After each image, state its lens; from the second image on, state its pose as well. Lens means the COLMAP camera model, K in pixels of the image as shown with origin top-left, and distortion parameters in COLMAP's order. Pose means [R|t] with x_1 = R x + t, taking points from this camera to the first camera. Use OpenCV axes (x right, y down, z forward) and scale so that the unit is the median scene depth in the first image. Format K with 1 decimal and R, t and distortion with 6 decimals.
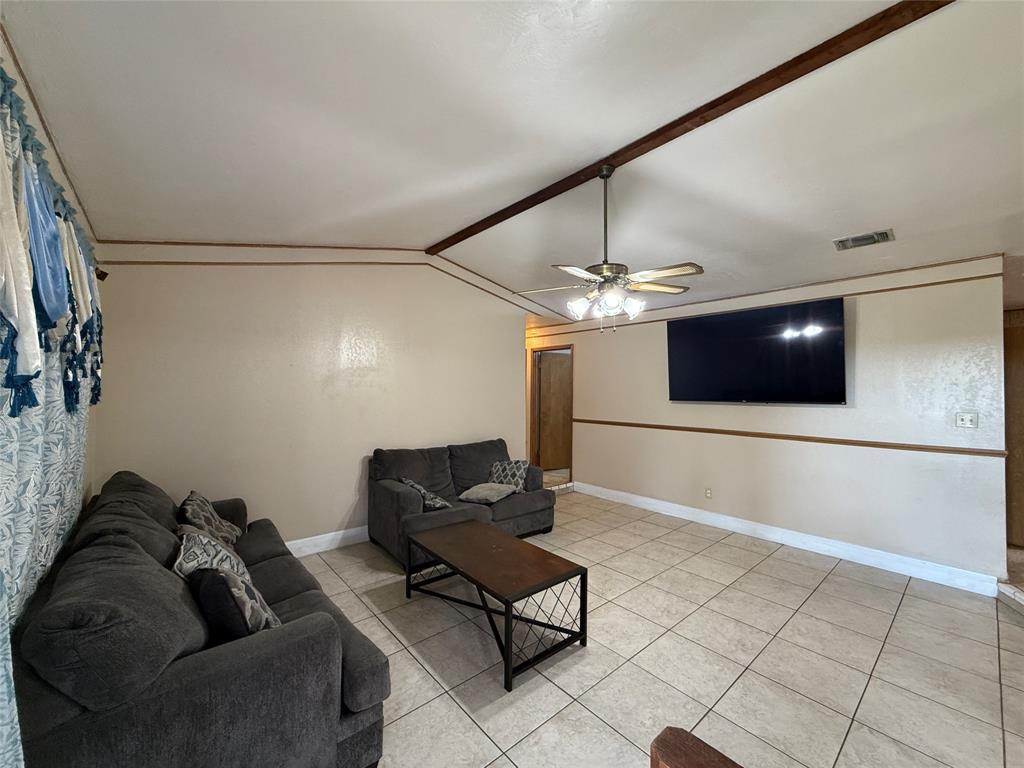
lens RADIAL K [[408.2, 0, 511.6], [0, 408.2, 385.7], [0, 0, 1]] dist [-0.009324, 0.001216]
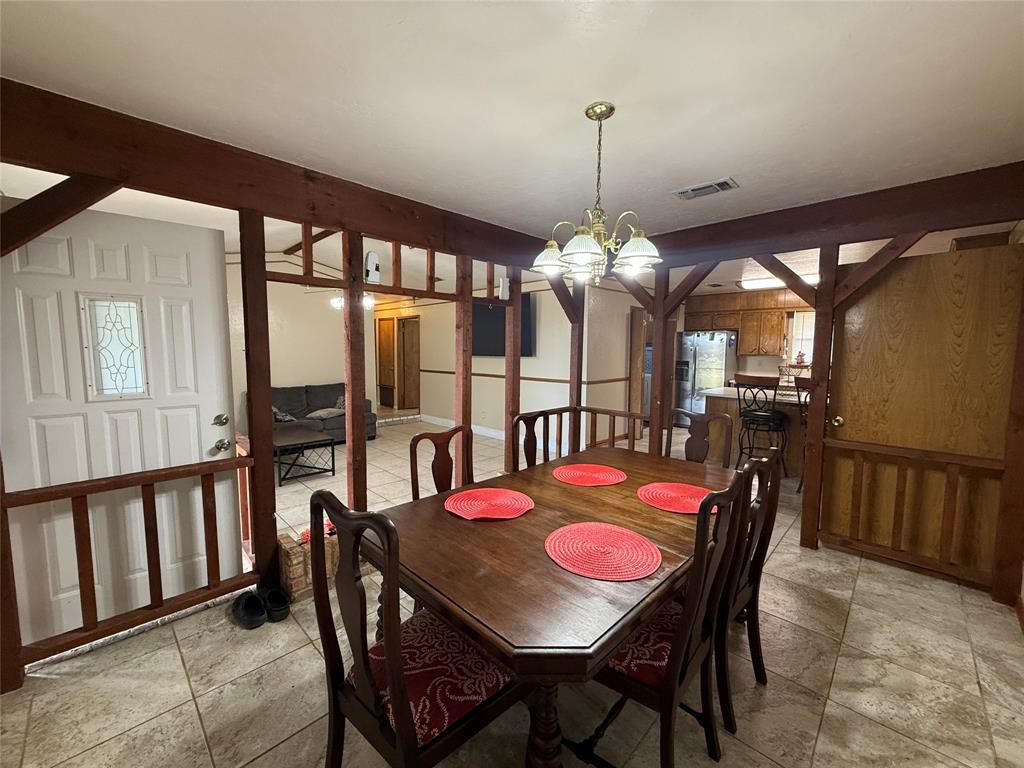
lens RADIAL K [[408.2, 0, 520.1], [0, 408.2, 381.5], [0, 0, 1]] dist [-0.009324, 0.001216]
pose [[0.995779, -0.004567, 0.091668, 0.503388], [-0.003438, 0.996204, 0.086982, -0.000528], [-0.091717, -0.086930, 0.991983, -0.571057]]
